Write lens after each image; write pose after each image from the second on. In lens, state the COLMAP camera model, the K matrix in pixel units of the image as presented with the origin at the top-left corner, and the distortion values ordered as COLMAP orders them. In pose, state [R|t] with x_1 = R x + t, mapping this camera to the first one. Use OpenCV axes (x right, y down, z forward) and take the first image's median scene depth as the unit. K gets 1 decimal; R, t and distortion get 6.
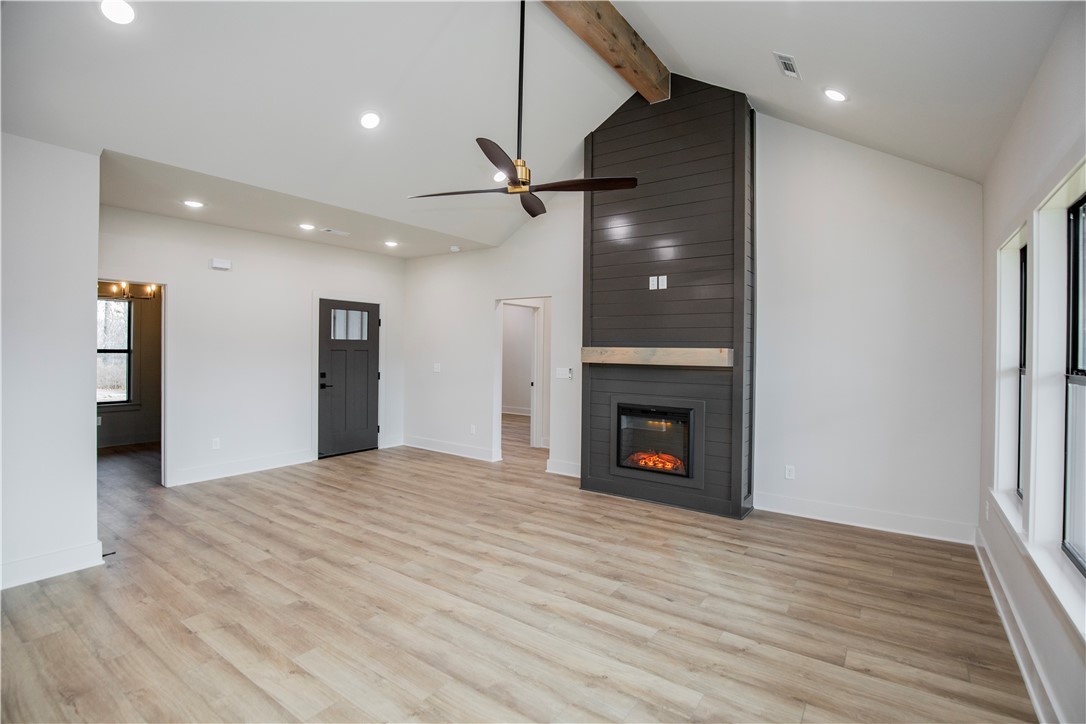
lens RADIAL K [[505.1, 0, 550.6], [0, 505.1, 356.8], [0, 0, 1]] dist [-0.036417, 0.007450]
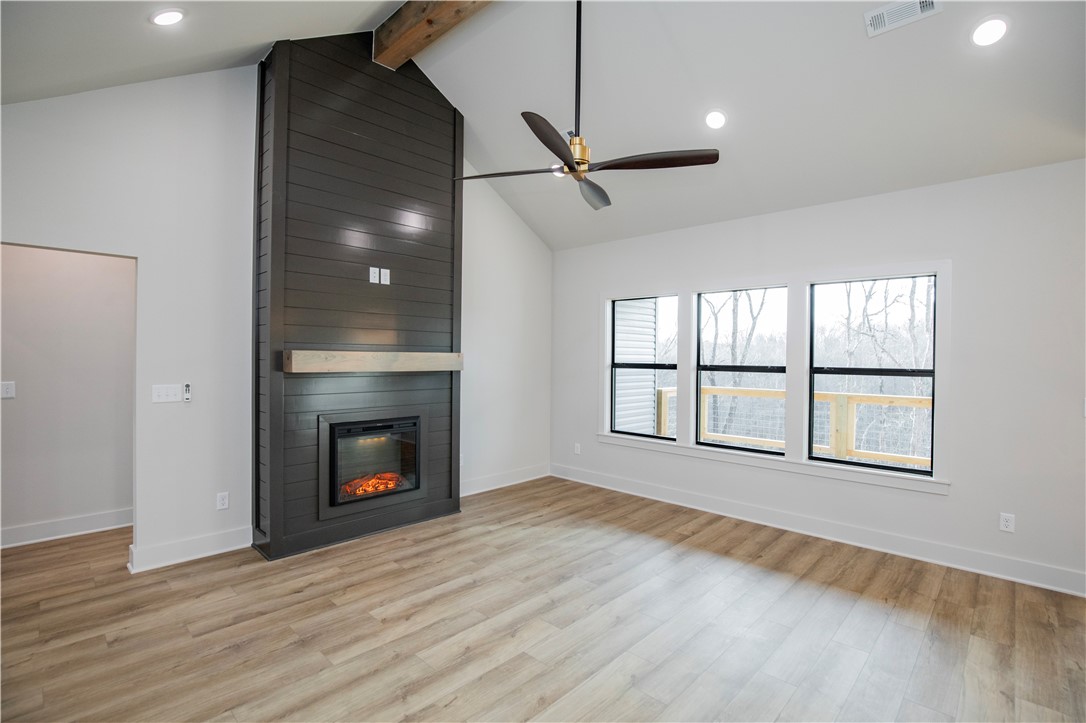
lens RADIAL K [[505.1, 0, 552.3], [0, 505.1, 359.7], [0, 0, 1]] dist [-0.036417, 0.007450]
pose [[0.144733, -0.016457, 0.989334, -0.643097], [0.005055, 0.999861, 0.015893, -0.017782], [-0.989458, 0.002701, 0.144797, 0.633971]]
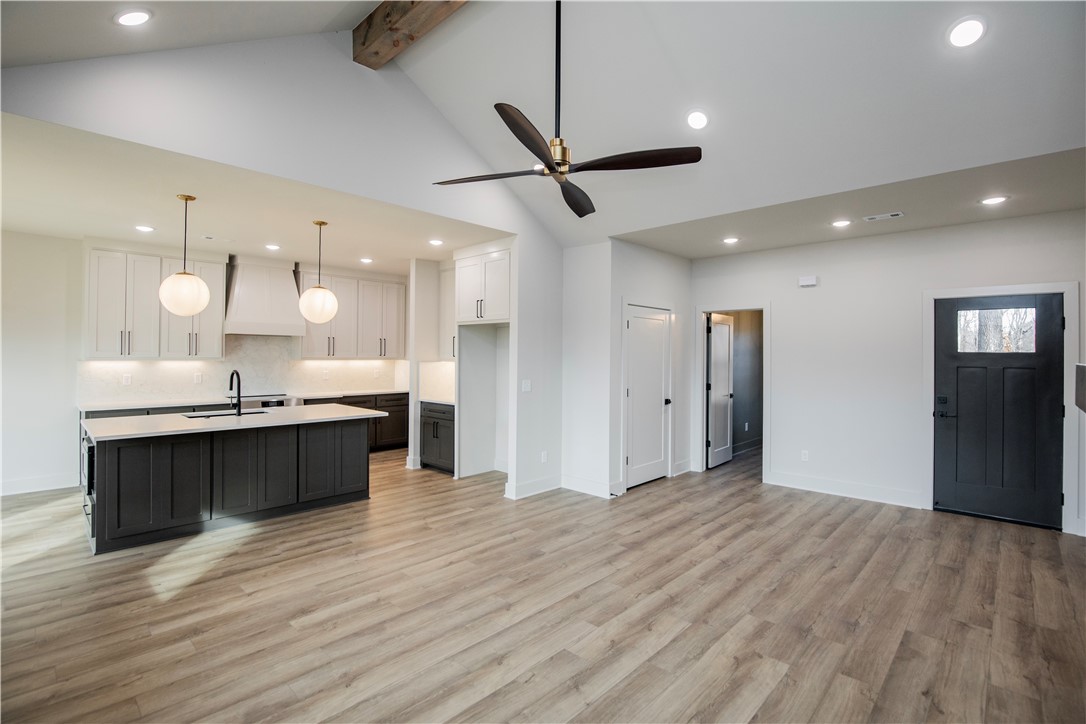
lens RADIAL K [[505.1, 0, 555.4], [0, 505.1, 354.4], [0, 0, 1]] dist [-0.036417, 0.007450]
pose [[-0.136366, -0.013690, -0.990564, 0.530446], [-0.023902, 0.999659, -0.010525, -0.014887], [0.990370, 0.022241, -0.136647, 0.772453]]
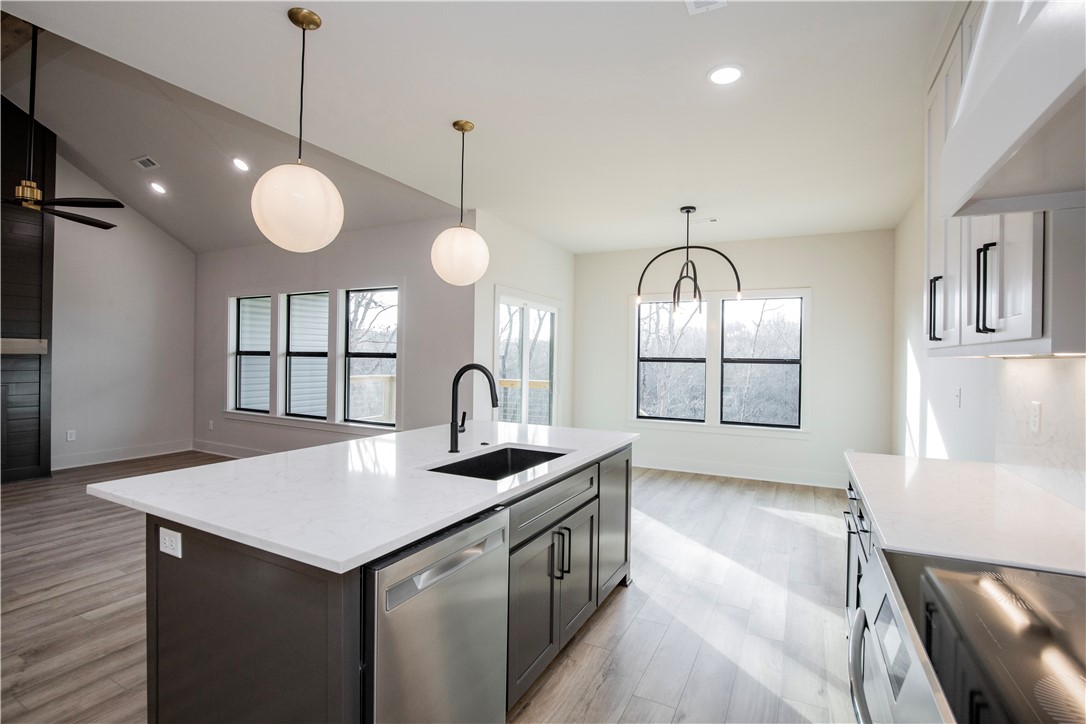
lens RADIAL K [[505.1, 0, 553.7], [0, 505.1, 360.3], [0, 0, 1]] dist [-0.036417, 0.007450]
pose [[-0.142631, -0.018412, 0.989605, -0.972838], [-0.002125, 0.999830, 0.018296, 0.009519], [-0.989774, 0.000506, -0.142646, -0.057915]]
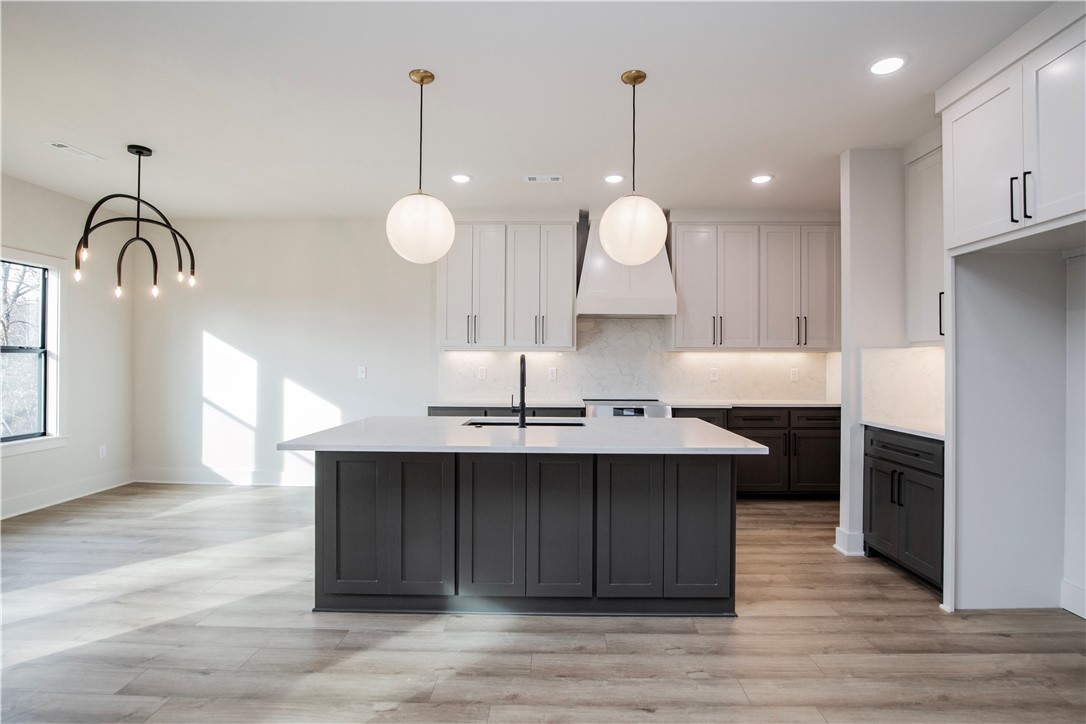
lens RADIAL K [[533.8, 0, 552.0], [0, 533.8, 357.6], [0, 0, 1]] dist [-0.028018, 0.002358]
pose [[-0.826965, -0.020278, -0.561887, -0.058552], [-0.022761, 0.999738, -0.002580, 0.029056], [0.561792, 0.010655, -0.827210, 0.568247]]
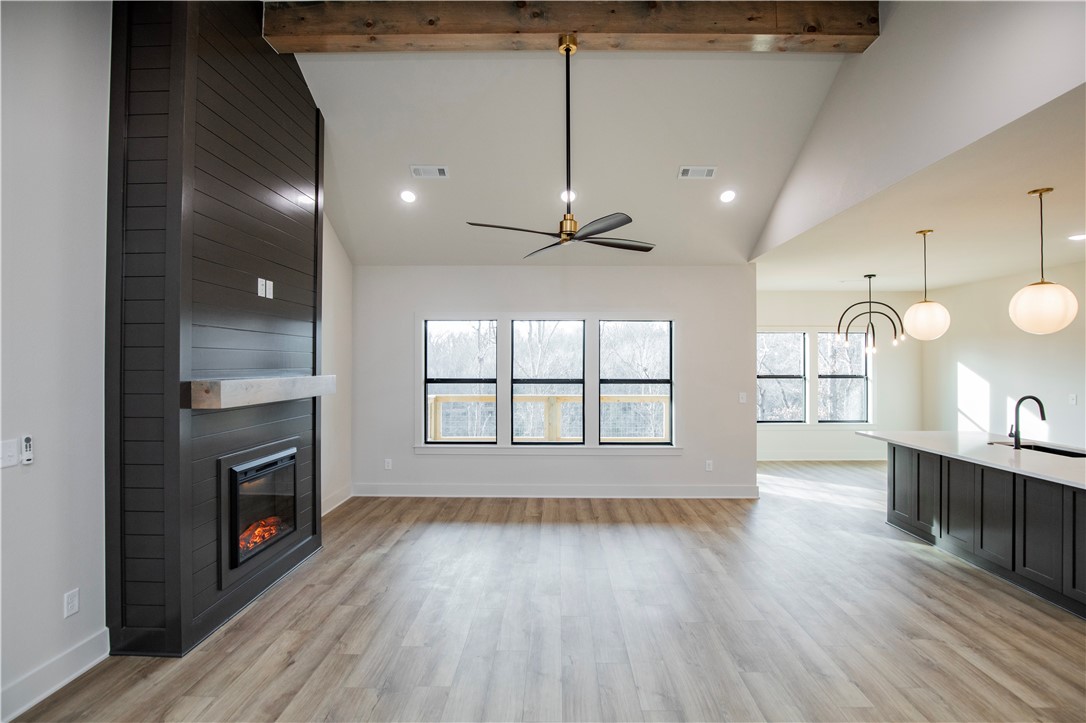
lens RADIAL K [[505.1, 0, 548.7], [0, 505.1, 359.5], [0, 0, 1]] dist [-0.036417, 0.007450]
pose [[-0.560970, -0.005955, 0.827815, -0.675704], [0.004475, 0.999938, 0.010225, -0.053748], [-0.827824, 0.009440, -0.560909, 1.157034]]
